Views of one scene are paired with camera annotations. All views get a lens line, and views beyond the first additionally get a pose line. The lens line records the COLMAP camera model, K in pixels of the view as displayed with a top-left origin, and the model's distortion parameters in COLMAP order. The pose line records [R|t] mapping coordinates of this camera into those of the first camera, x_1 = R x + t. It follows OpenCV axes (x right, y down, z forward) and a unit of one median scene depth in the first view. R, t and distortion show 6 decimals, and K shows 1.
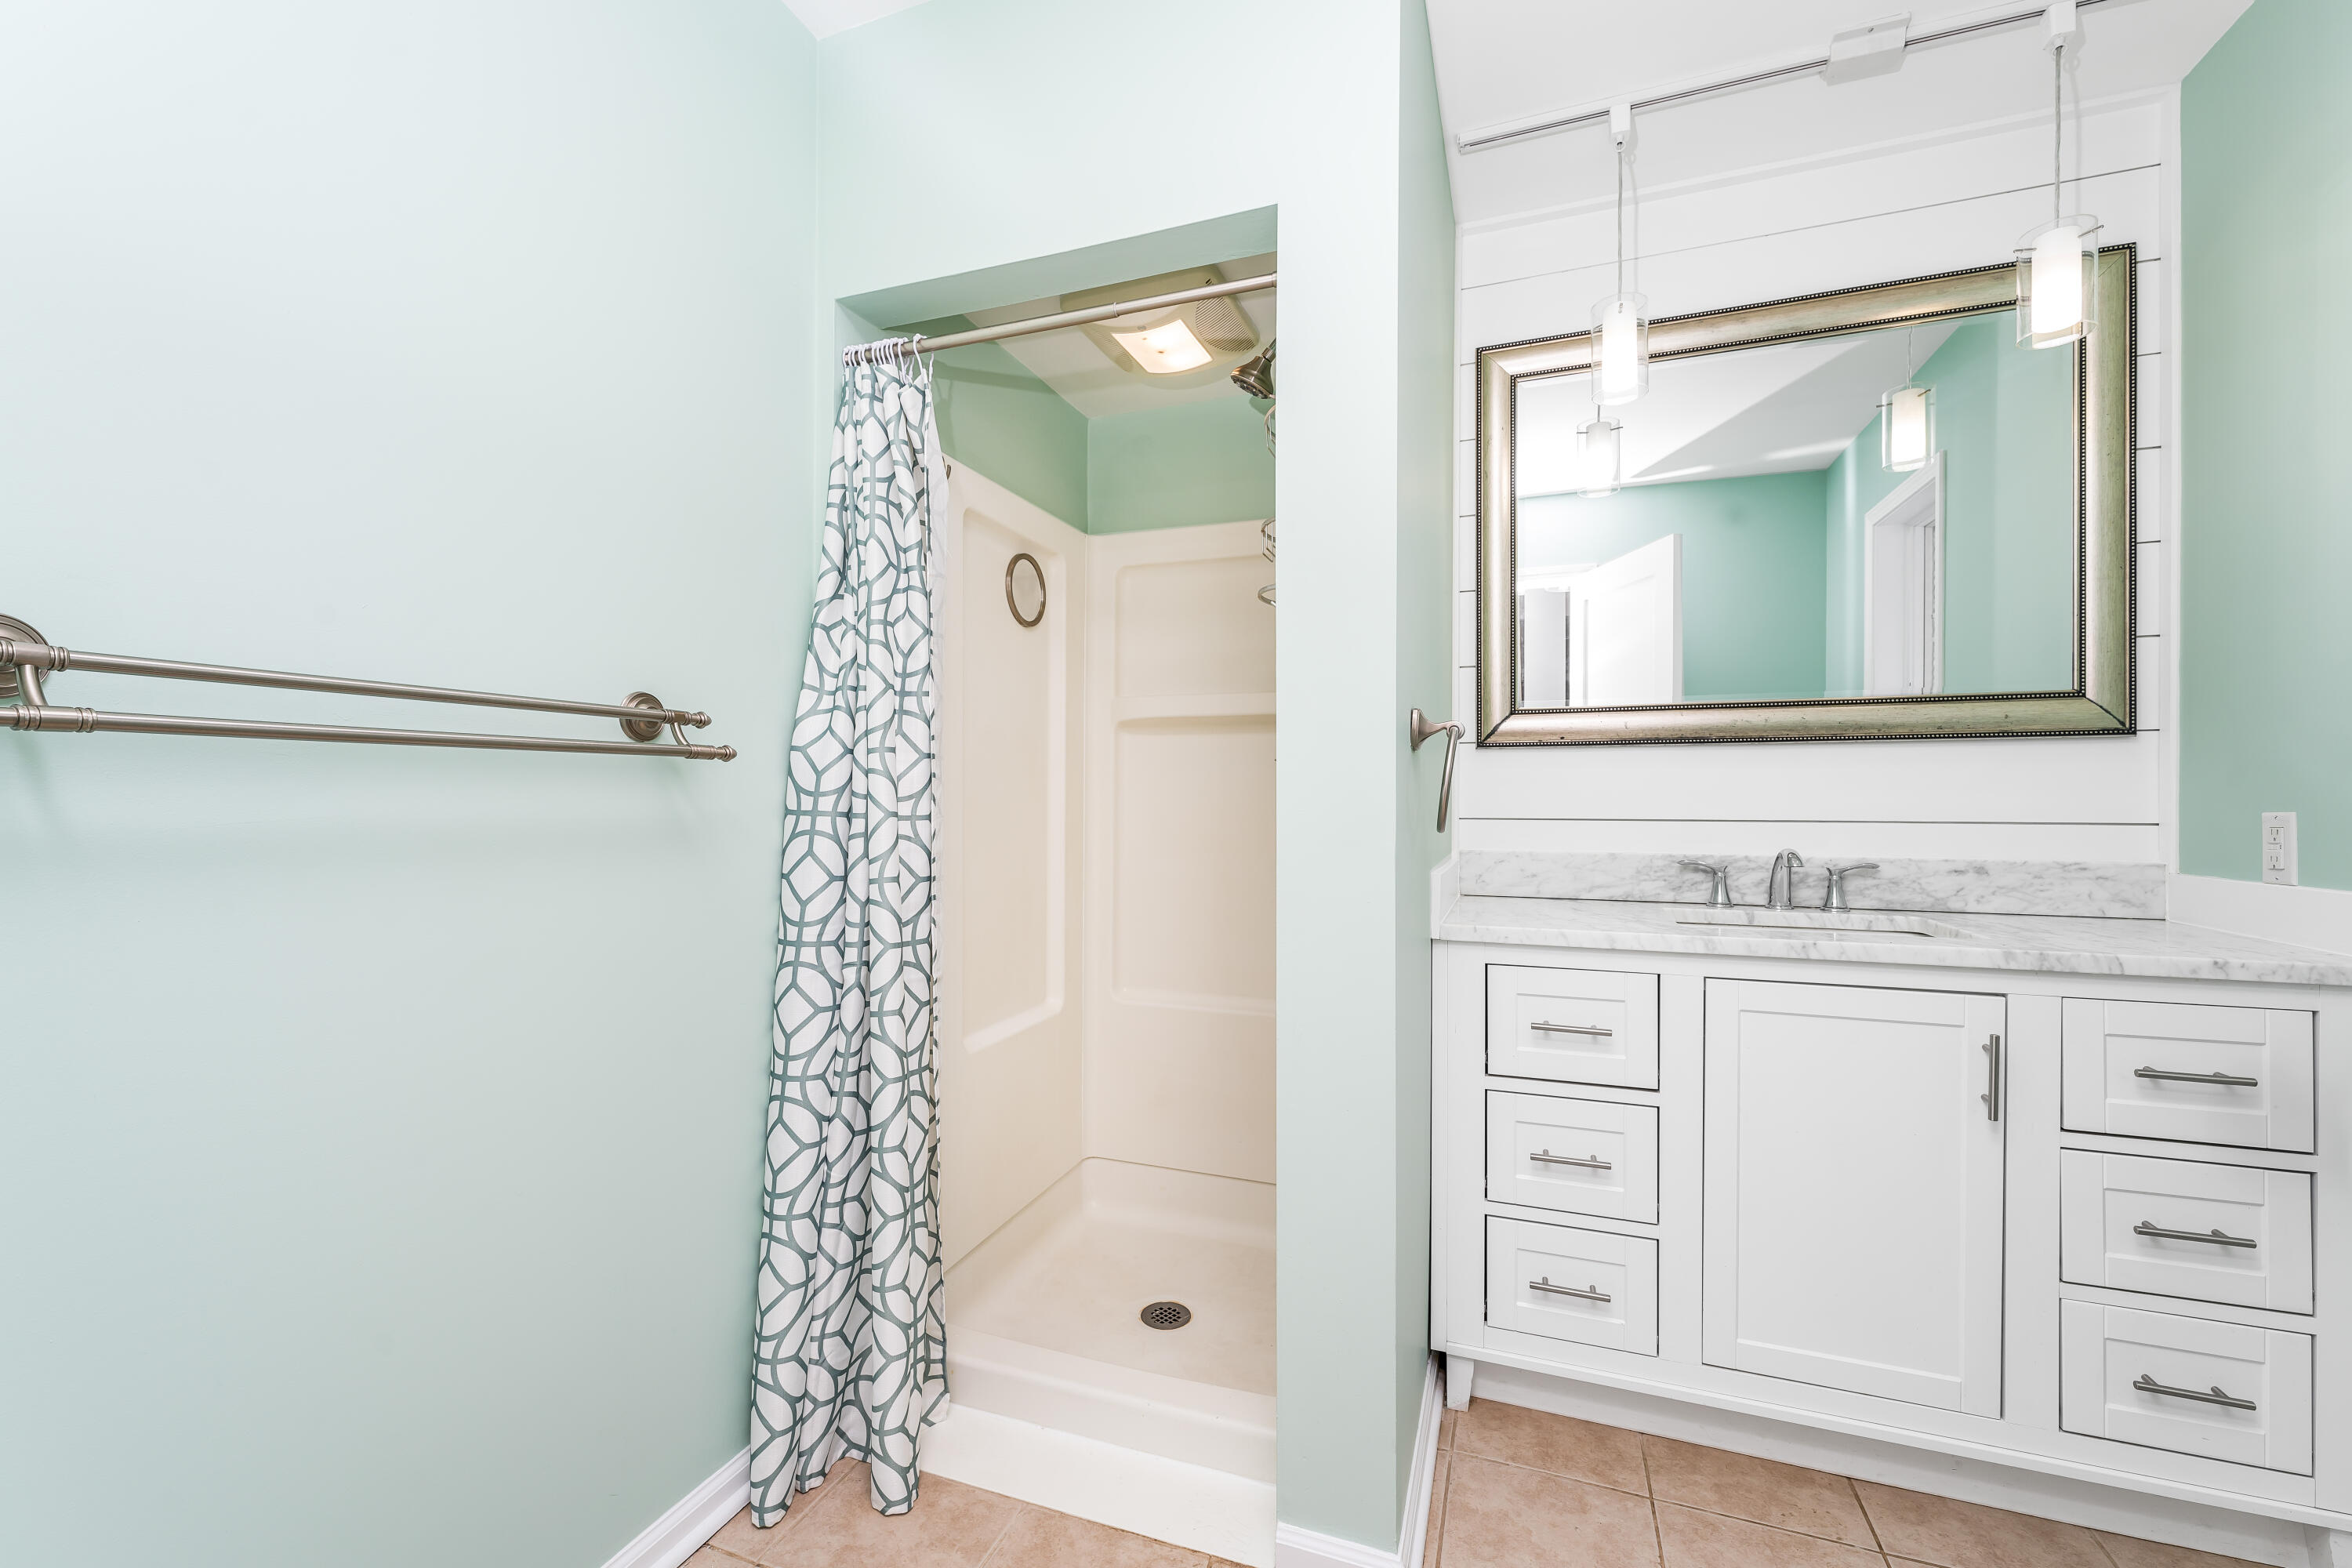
lens RADIAL K [[948.5, 0, 1166.6], [0, 948.5, 778.6], [0, 0, 1]] dist [0.002191, 0.000089]
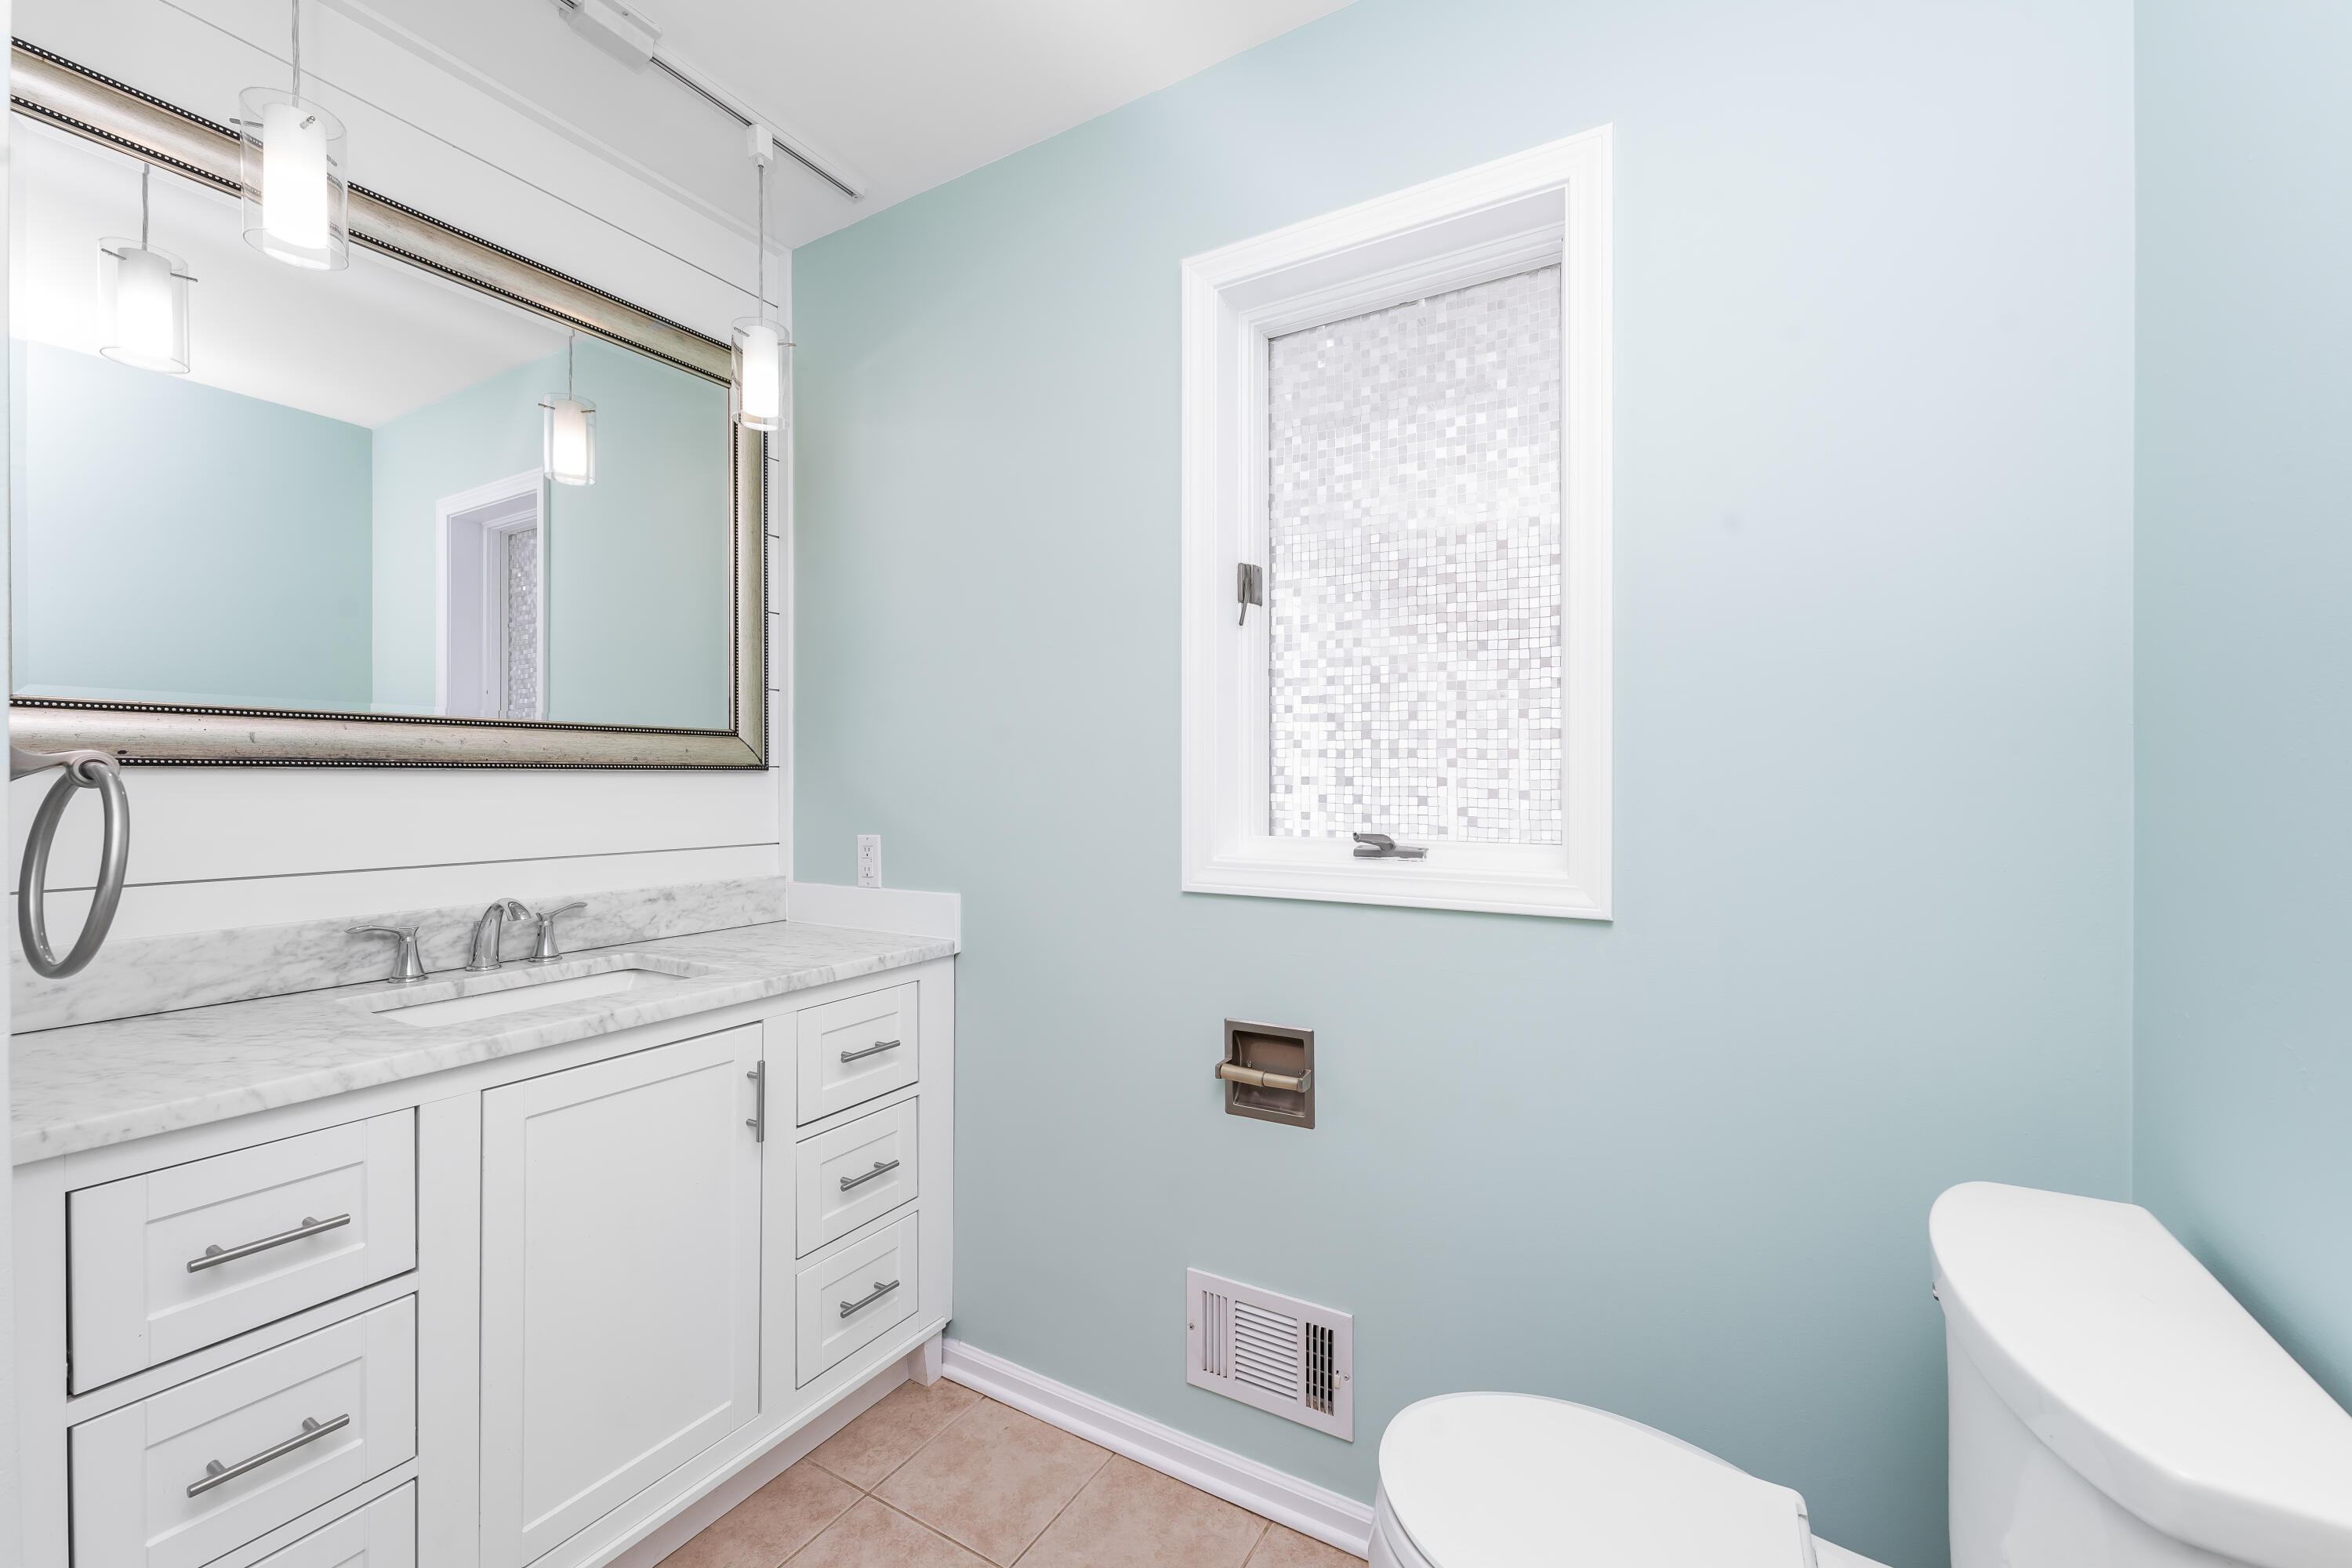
lens RADIAL K [[948.5, 0, 1166.6], [0, 948.5, 778.6], [0, 0, 1]] dist [0.002191, 0.000089]
pose [[0.172318, -0.001497, 0.985040, -0.081936], [-0.016289, 0.999858, 0.004369, -0.047769], [-0.984907, -0.016798, 0.172269, 0.282750]]
